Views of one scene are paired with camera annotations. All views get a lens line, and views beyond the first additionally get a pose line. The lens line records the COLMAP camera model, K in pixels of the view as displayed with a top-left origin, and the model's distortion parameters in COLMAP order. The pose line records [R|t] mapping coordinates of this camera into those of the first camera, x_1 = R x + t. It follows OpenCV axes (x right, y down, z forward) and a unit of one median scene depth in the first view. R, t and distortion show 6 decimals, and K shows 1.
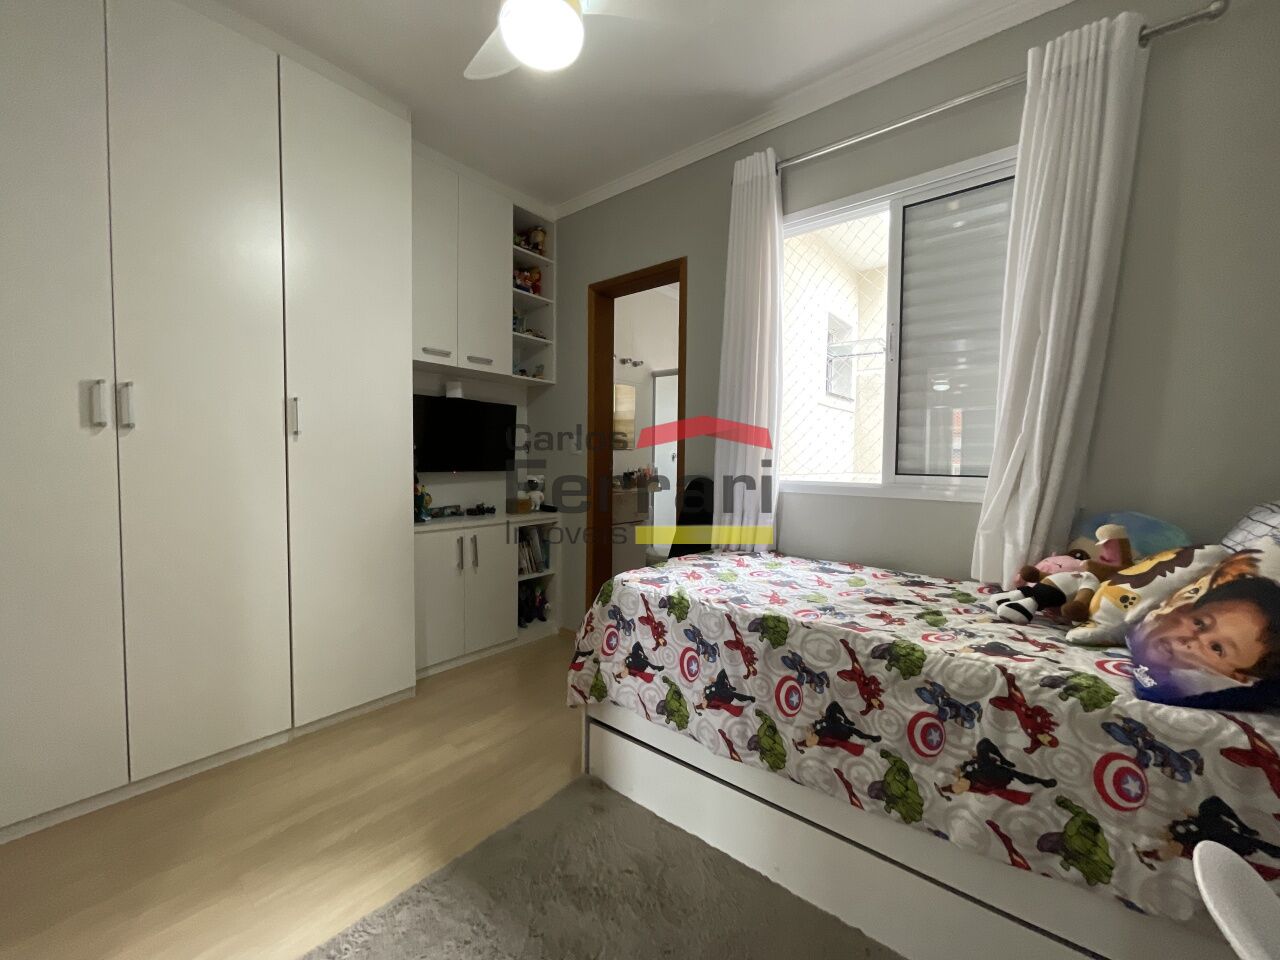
lens RADIAL K [[516.5, 0, 640.0], [0, 516.5, 480.0], [0, 0, 1]] dist [-0.000224, -0.000058]
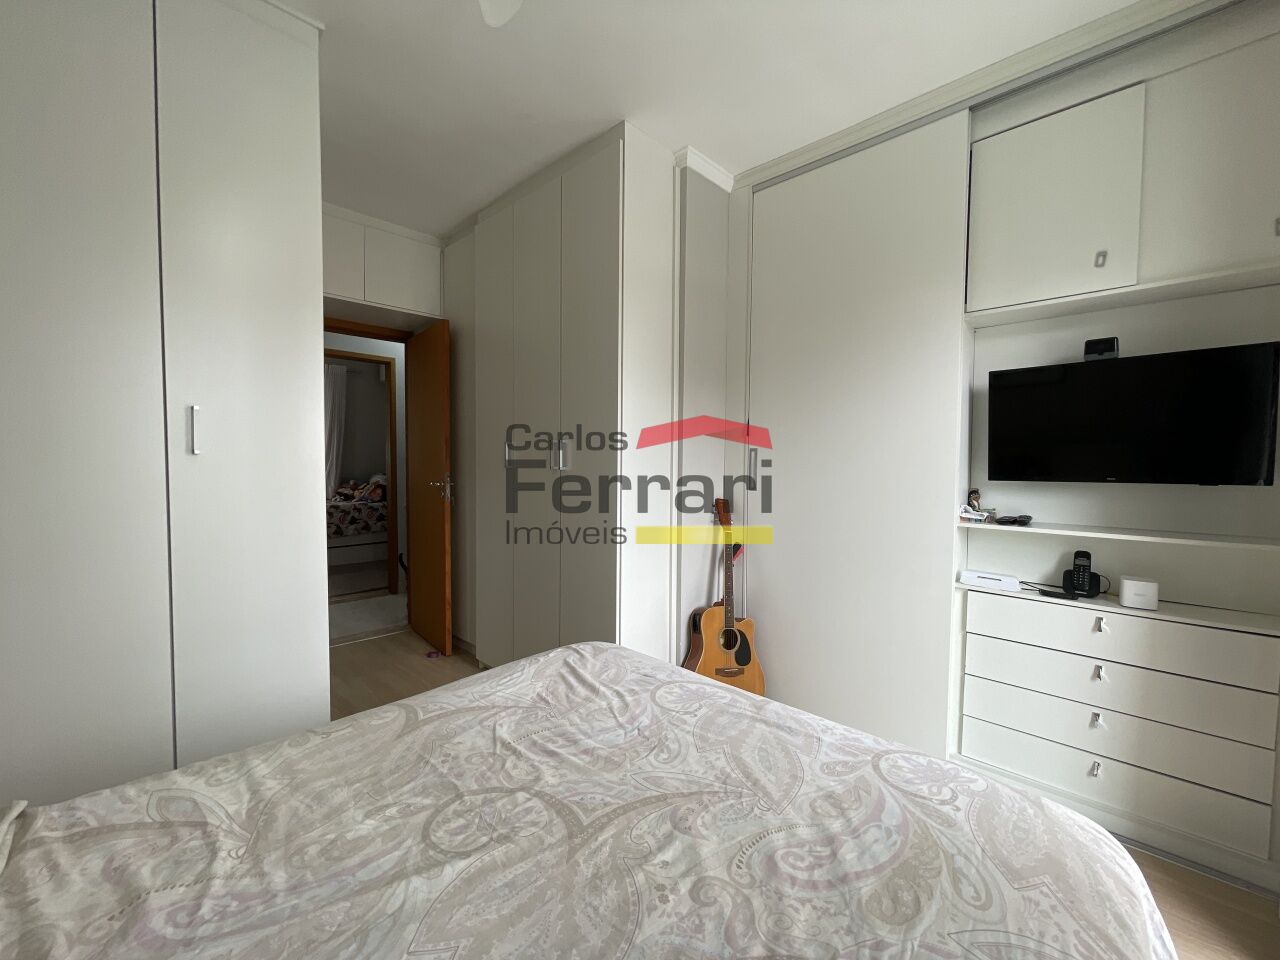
lens RADIAL K [[516.5, 0, 640.0], [0, 516.5, 480.0], [0, 0, 1]] dist [-0.000224, -0.000058]
pose [[0.070532, -0.049883, 0.996261, -4.842060], [0.038068, 0.998156, 0.047283, -0.053322], [-0.996783, 0.034591, 0.072301, -2.645303]]
